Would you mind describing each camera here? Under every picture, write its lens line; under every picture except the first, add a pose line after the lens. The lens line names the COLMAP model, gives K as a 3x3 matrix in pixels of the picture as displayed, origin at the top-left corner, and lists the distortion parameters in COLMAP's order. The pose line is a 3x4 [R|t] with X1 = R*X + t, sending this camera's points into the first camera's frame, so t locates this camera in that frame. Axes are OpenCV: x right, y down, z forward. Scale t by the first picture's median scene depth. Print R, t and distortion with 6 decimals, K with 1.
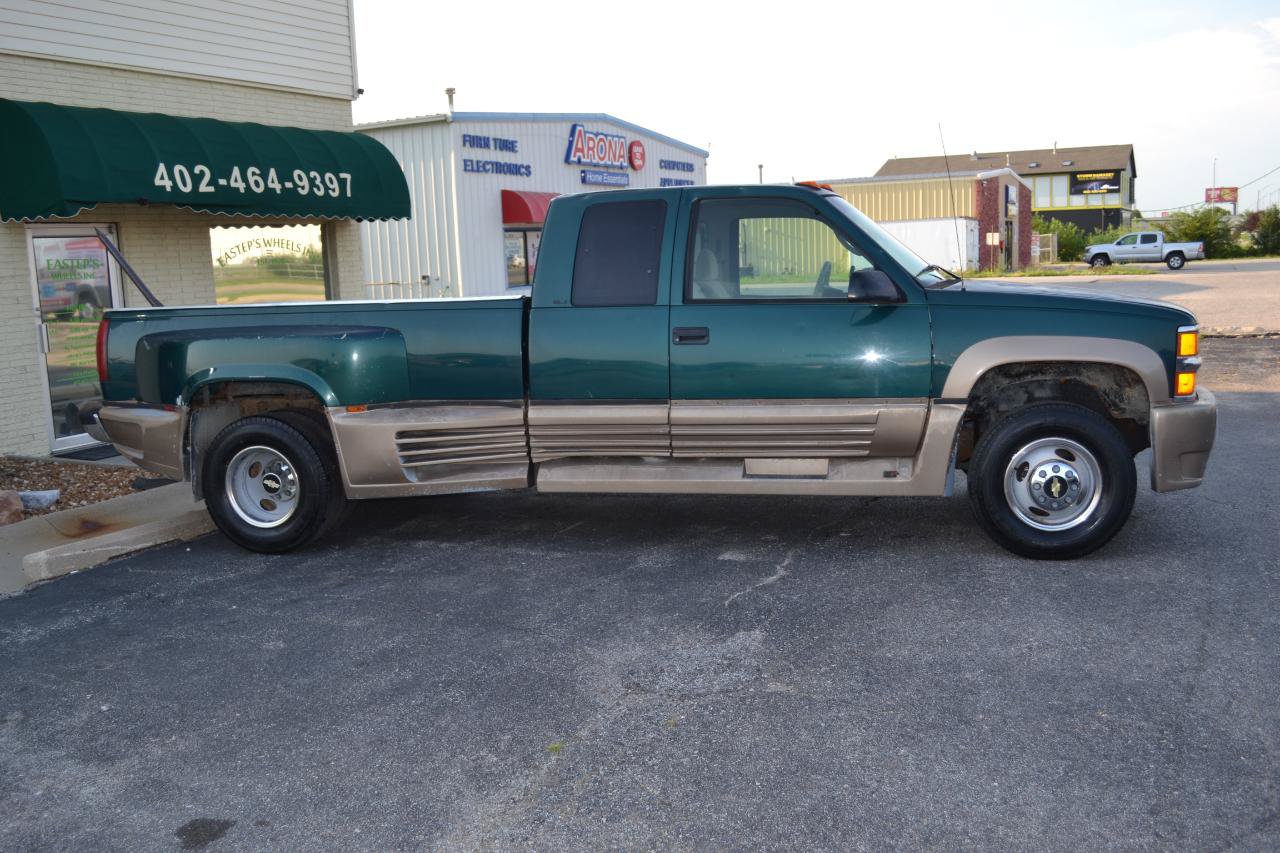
lens RADIAL K [[1118.0, 0, 611.7], [0, 1118.0, 427.9], [0, 0, 1]] dist [-0.079913, 0.000761]
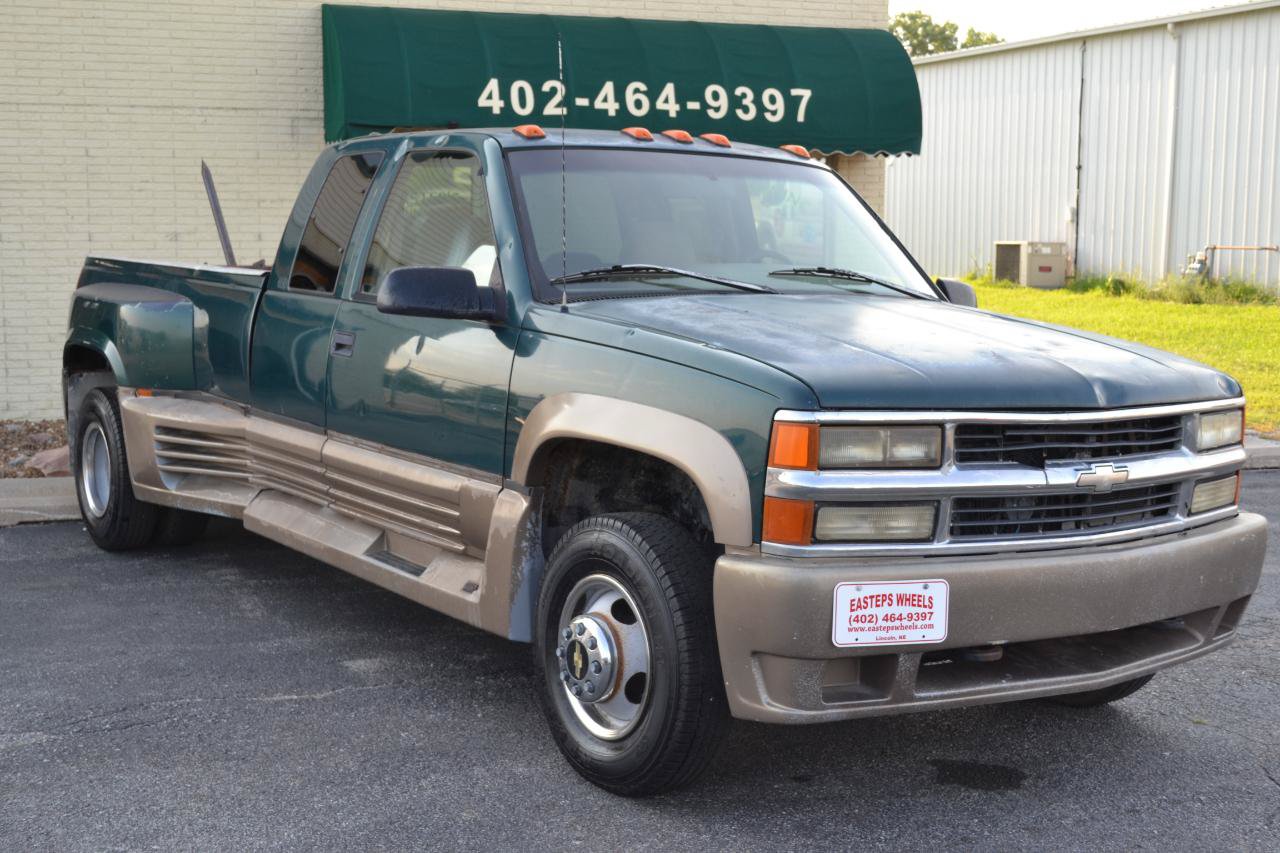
lens RADIAL K [[1613.5, 0, 611.9], [0, 1613.5, 429.0], [0, 0, 1]] dist [-0.042963, 0.019524]
pose [[0.735447, 0.132922, -0.664417, 0.438396], [-0.137386, 0.989455, 0.045876, -0.049057], [0.663508, 0.057542, 0.745953, 0.177399]]
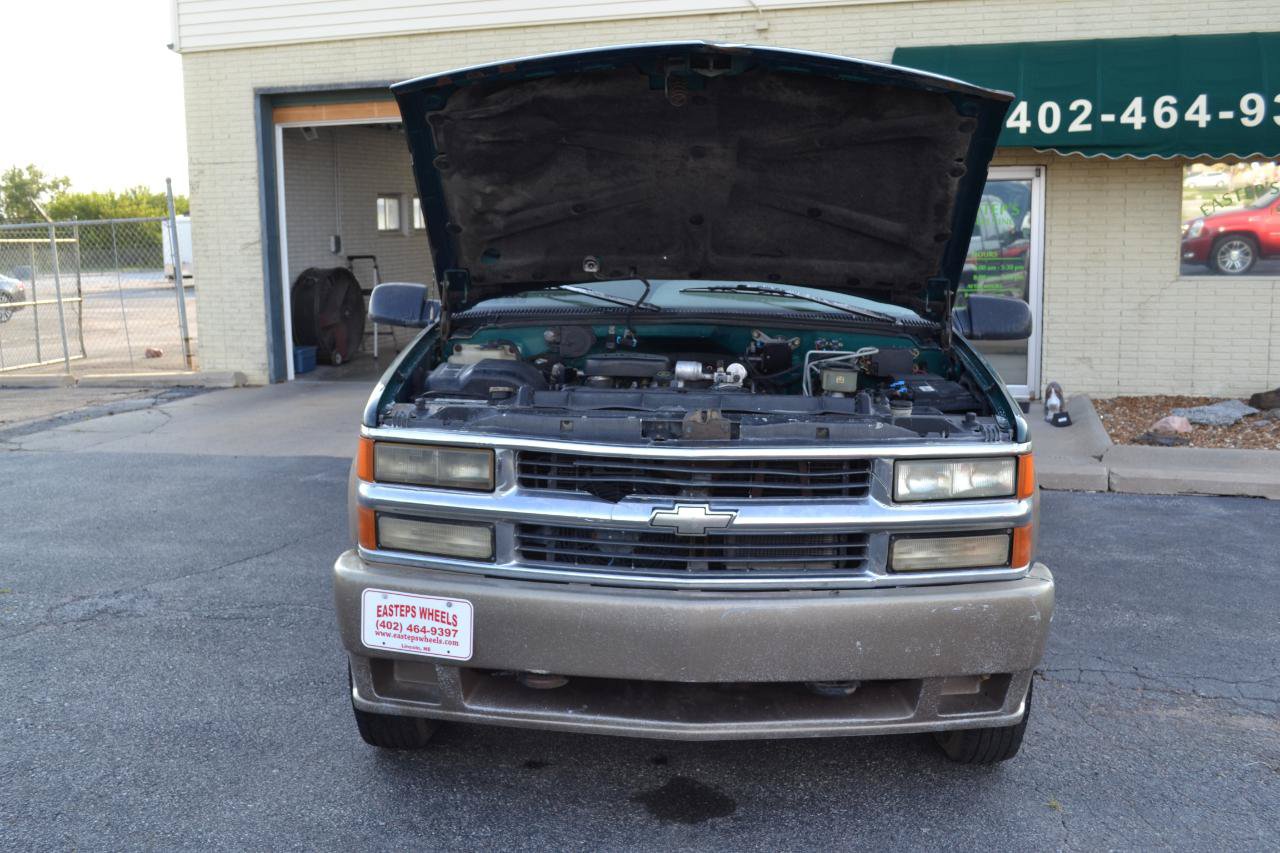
lens RADIAL K [[1281.8, 0, 640.0], [0, 1281.8, 426.5], [0, 0, 1]] dist [-0.064799, 0.013811]
pose [[0.207031, 0.189147, -0.959876, 0.534192], [-0.139025, 0.976864, 0.162509, -0.098460], [0.968406, 0.099803, 0.228537, 0.448311]]
